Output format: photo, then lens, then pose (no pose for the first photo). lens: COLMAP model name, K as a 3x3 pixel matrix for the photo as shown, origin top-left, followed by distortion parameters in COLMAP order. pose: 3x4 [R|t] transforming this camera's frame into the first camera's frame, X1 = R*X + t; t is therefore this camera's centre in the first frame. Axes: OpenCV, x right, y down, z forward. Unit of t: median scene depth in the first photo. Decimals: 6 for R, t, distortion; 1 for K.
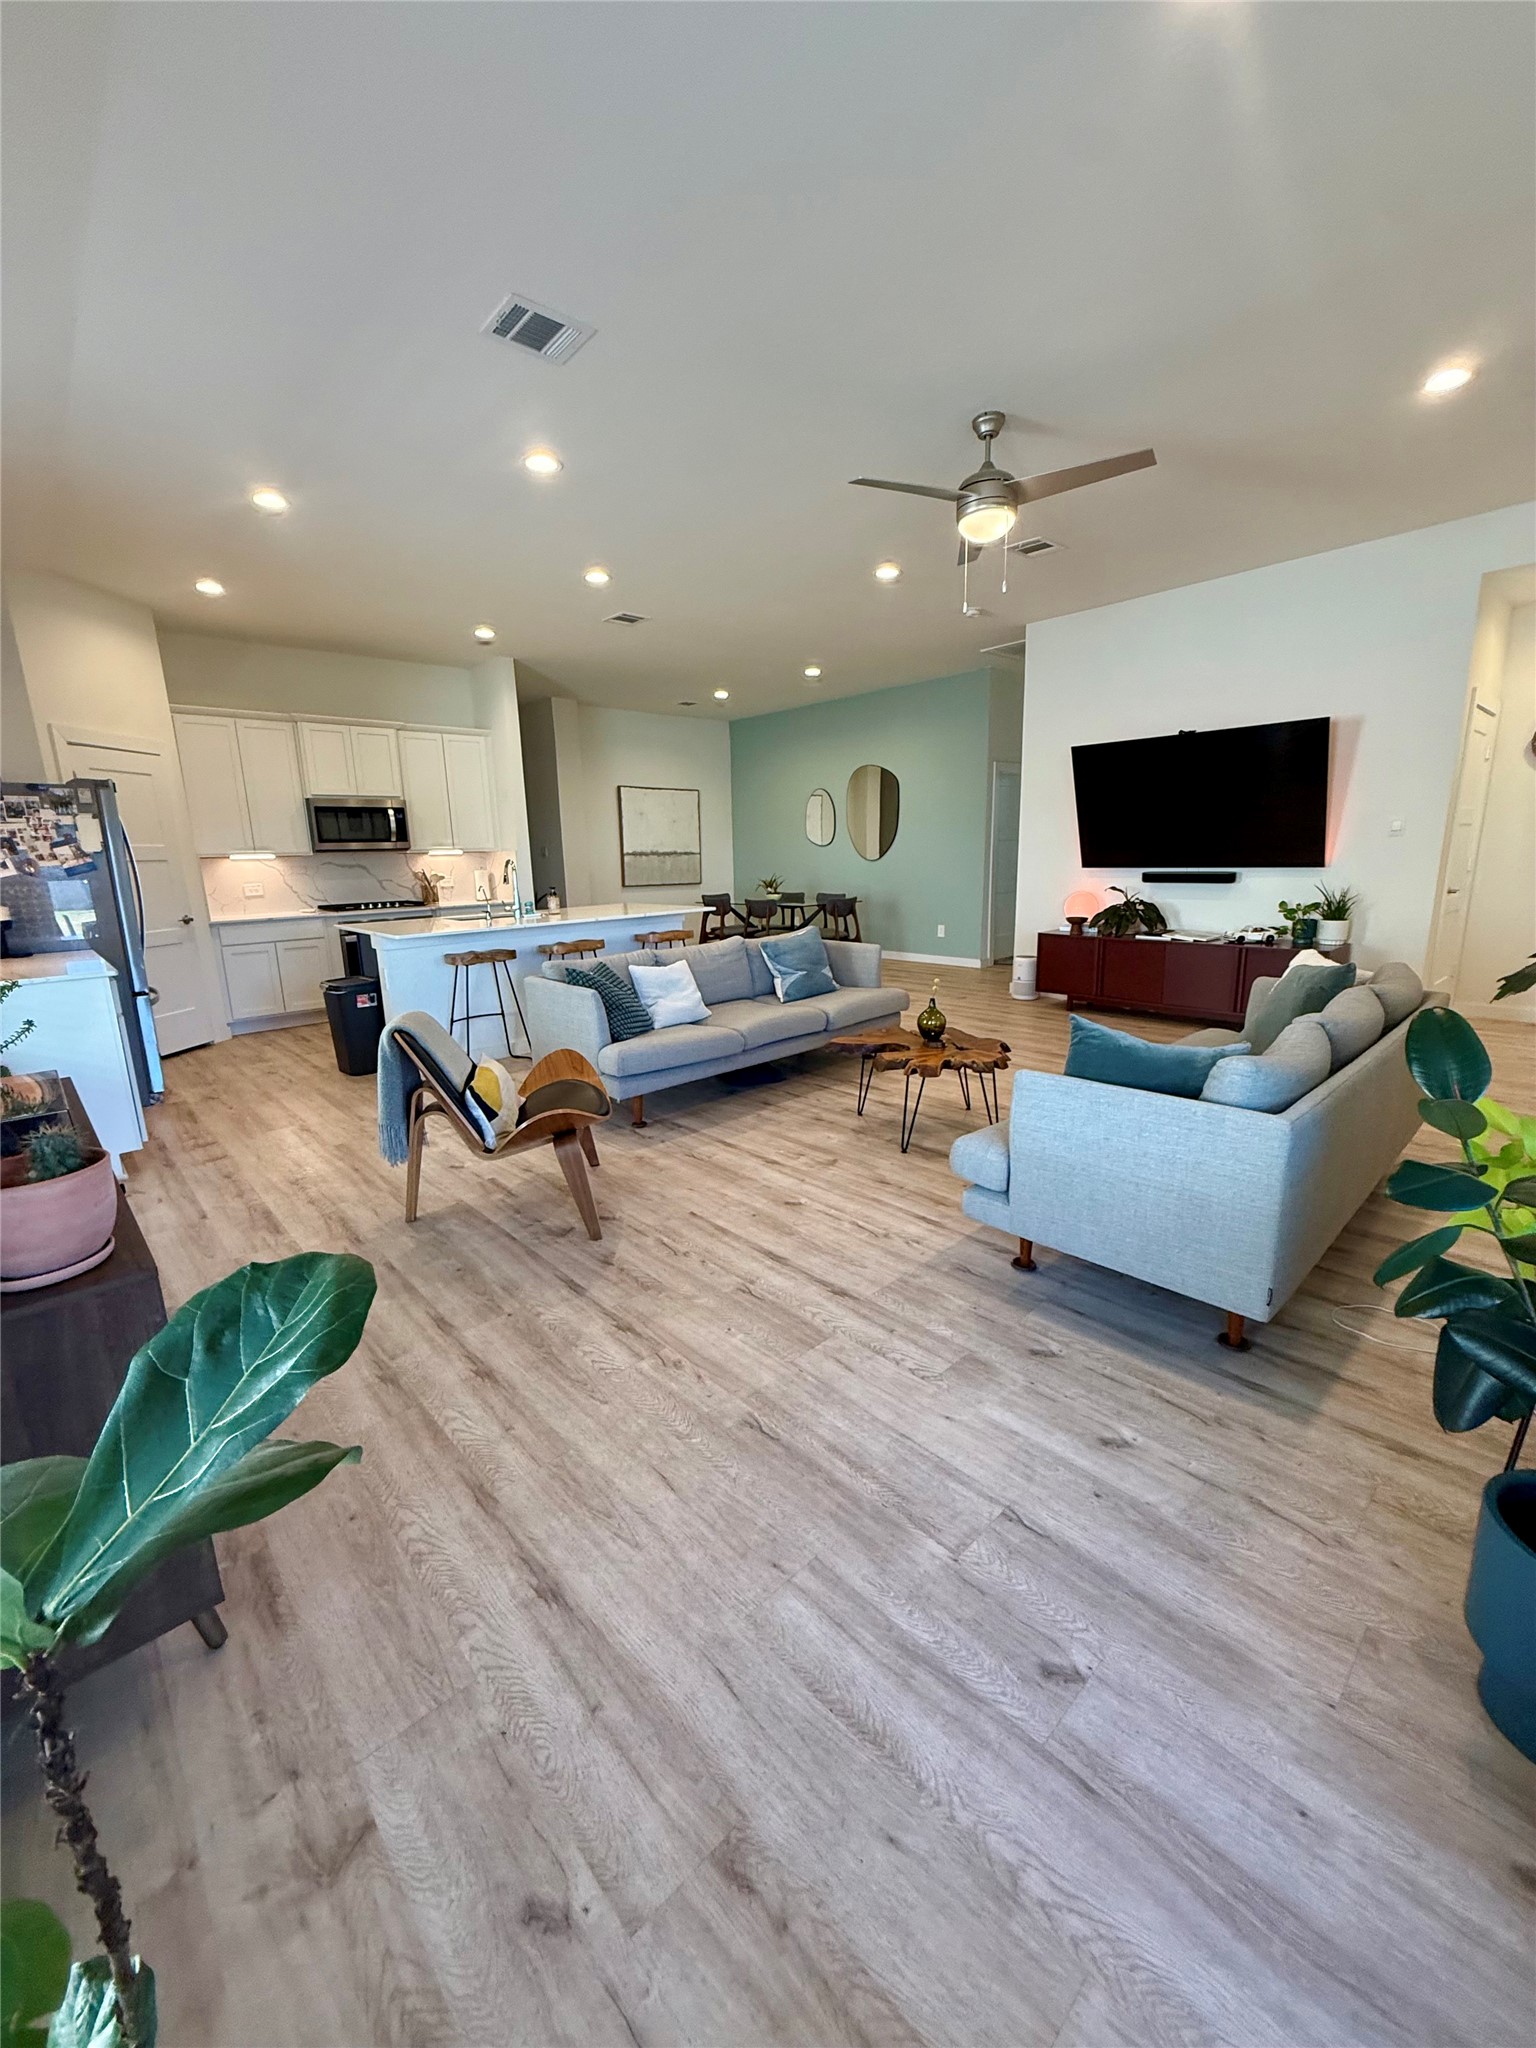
lens RADIAL K [[818.4, 0, 769.4], [0, 818.4, 1027.9], [0, 0, 1]] dist [0.006234, 0.000099]
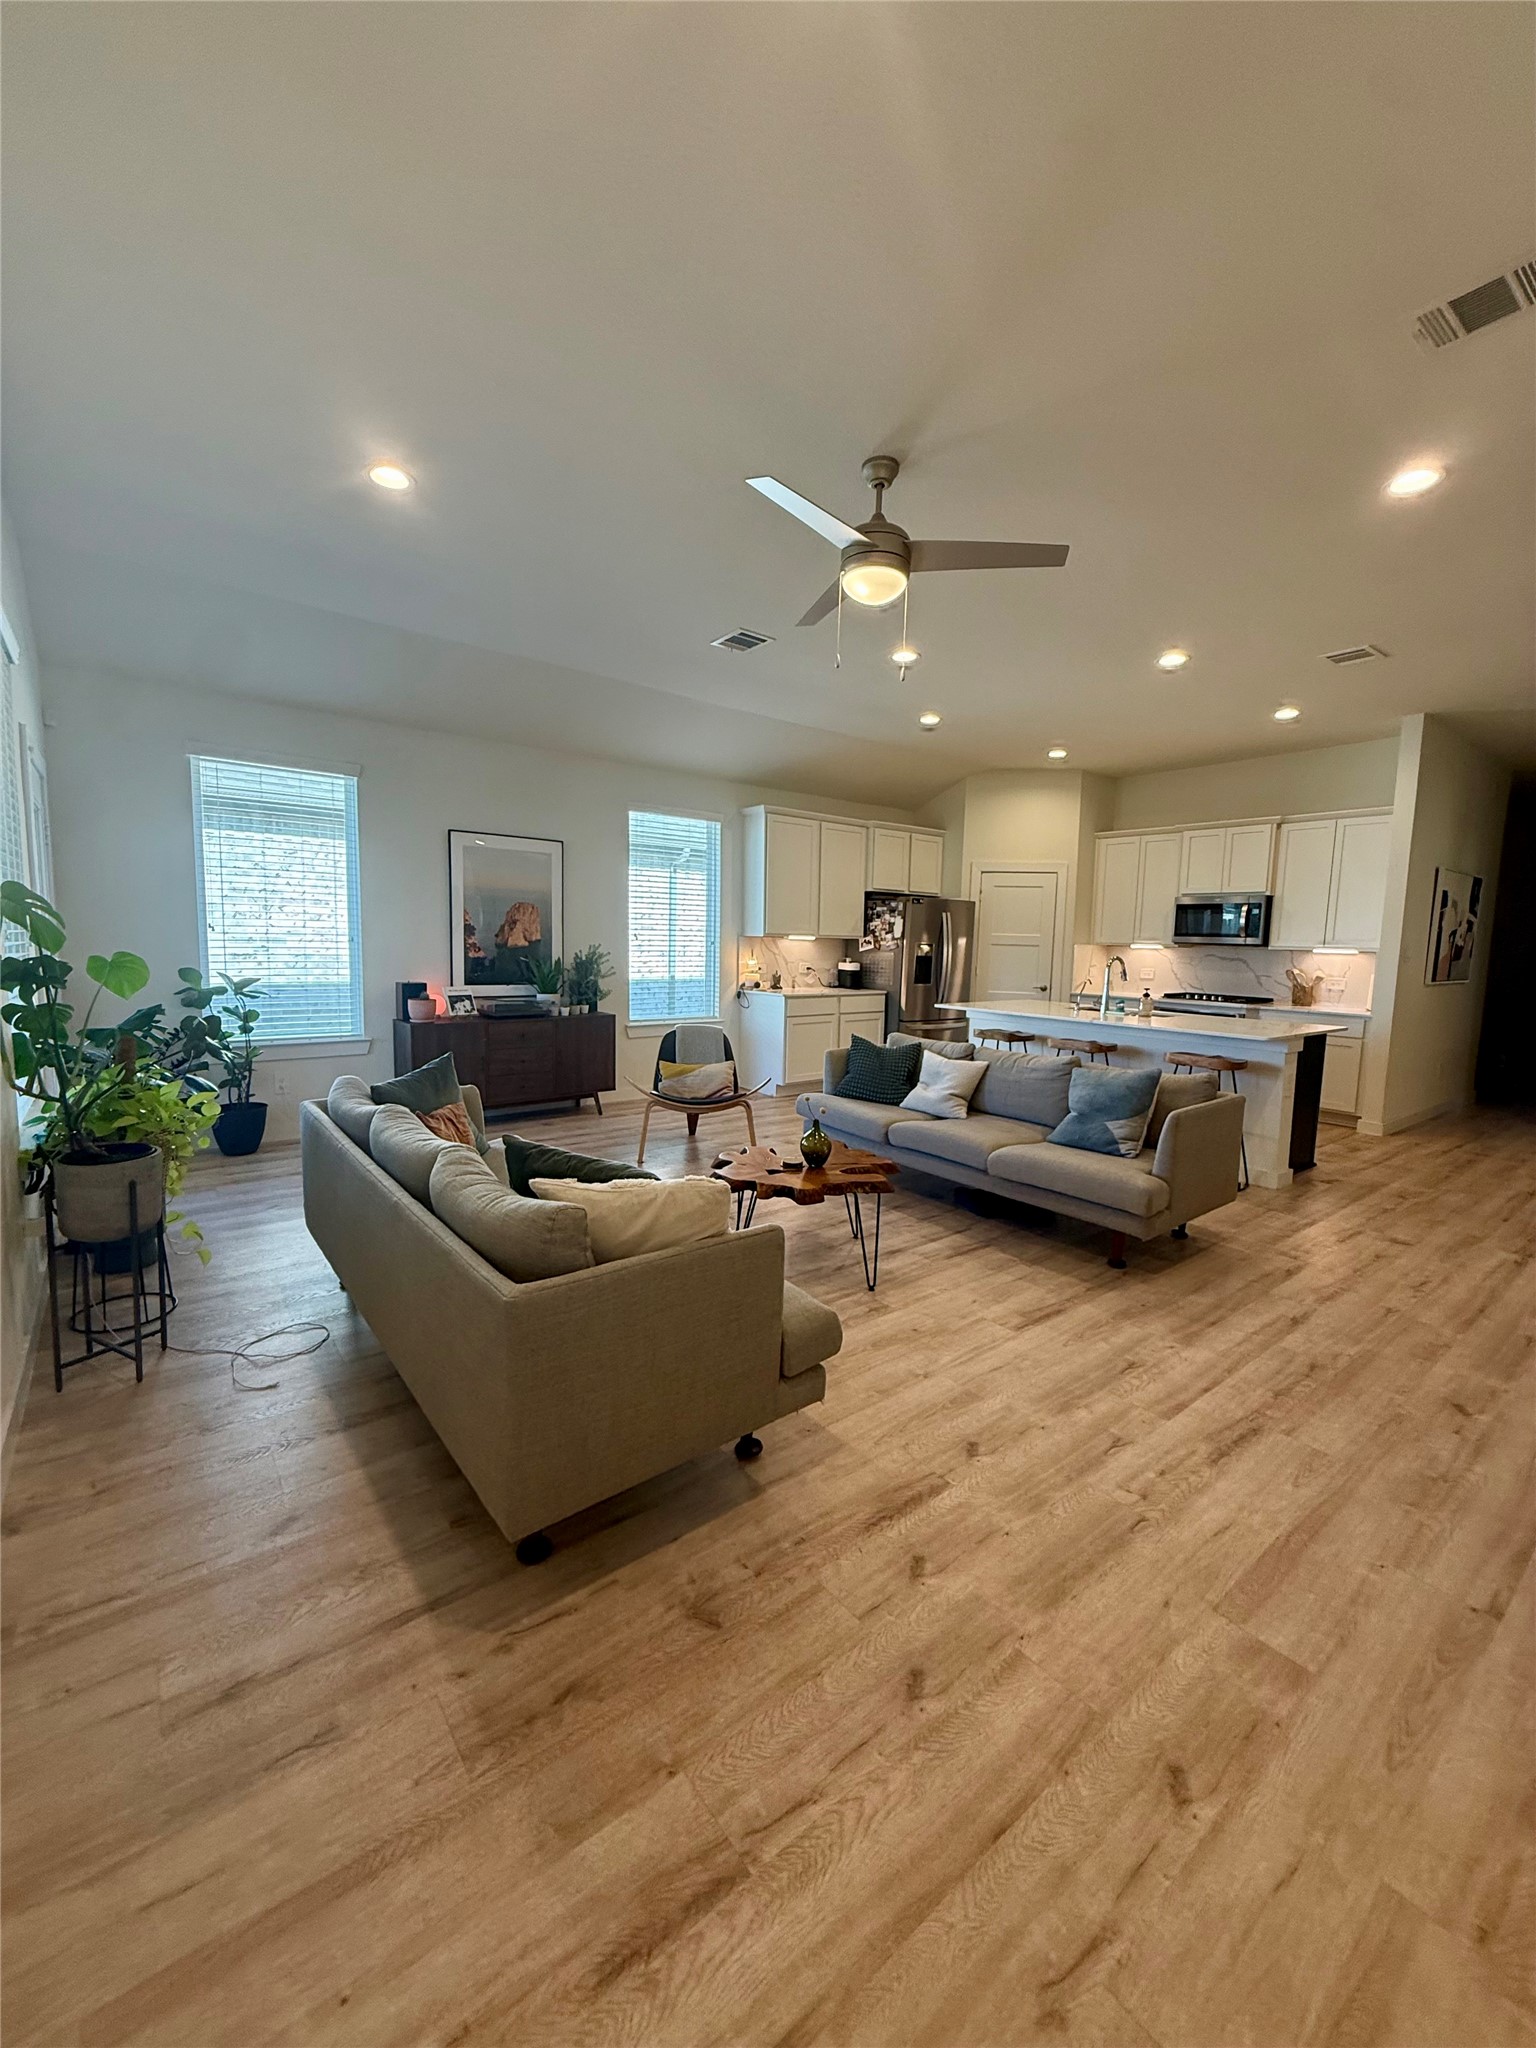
lens RADIAL K [[818.4, 0, 773.0], [0, 818.4, 1015.6], [0, 0, 1]] dist [0.006234, 0.000099]
pose [[-0.069981, 0.117862, -0.990561, 1.457148], [-0.235759, 0.962911, 0.131228, -0.337787], [0.969289, 0.242717, -0.039599, 1.311643]]
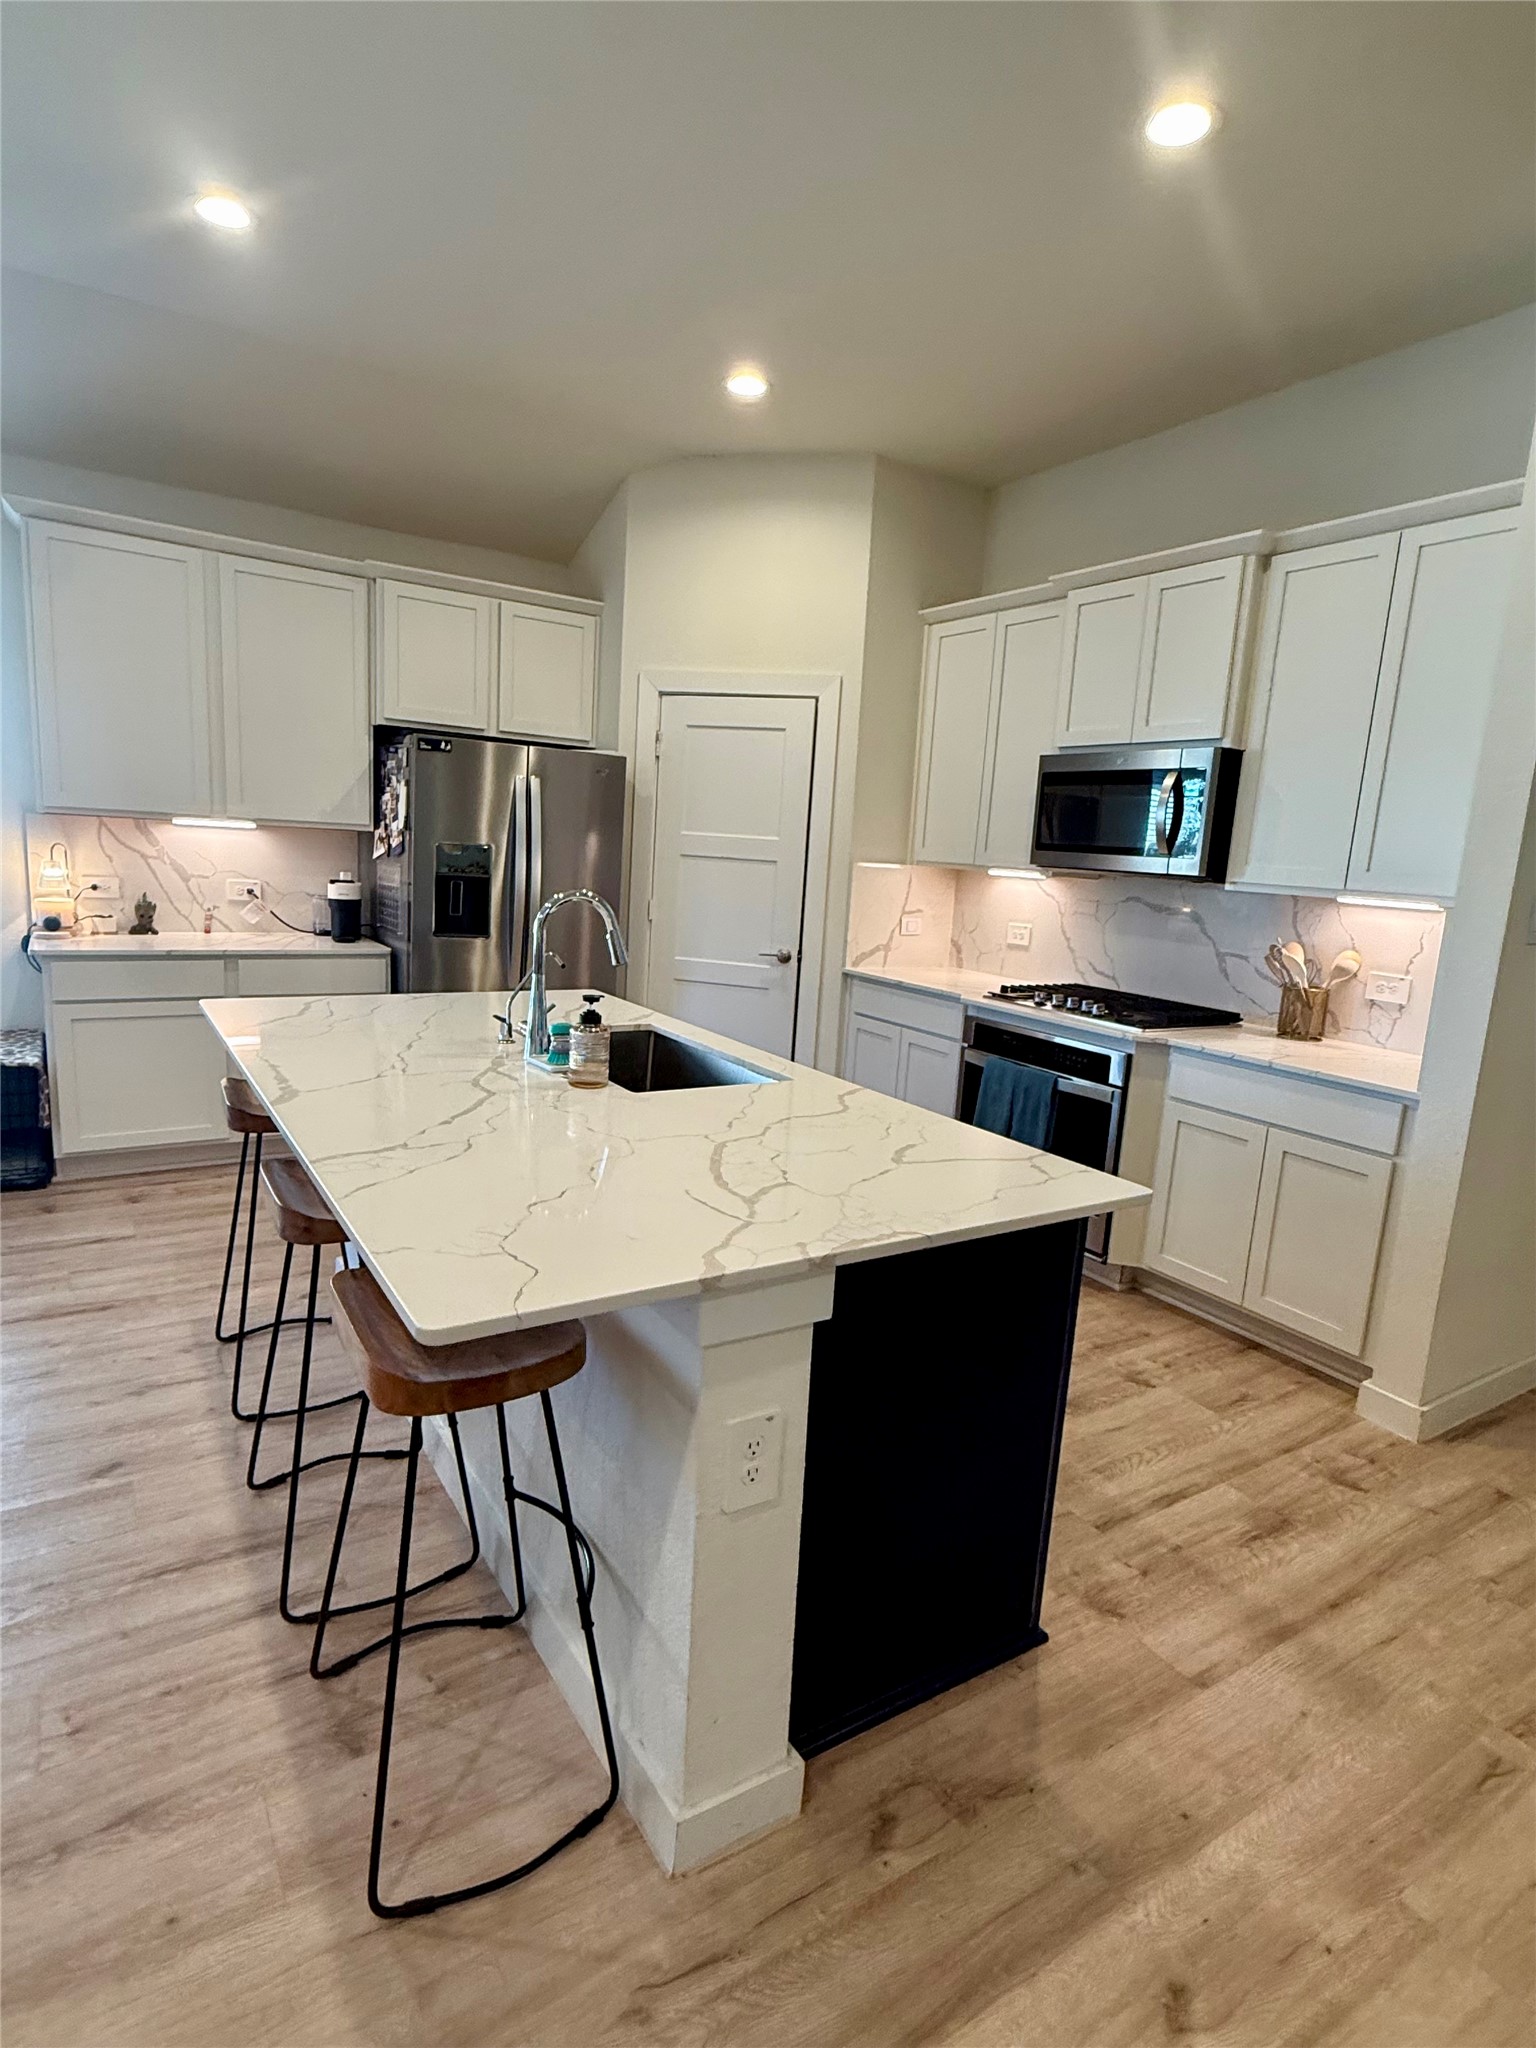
lens RADIAL K [[1087.0, 0, 773.6], [0, 1087.0, 1019.5], [0, 0, 1]] dist [-0.002466, -0.000672]
pose [[-0.171846, 0.170408, -0.970273, 0.224700], [-0.265226, 0.940554, 0.212163, -0.545557], [0.948749, 0.293801, -0.116434, 2.308475]]
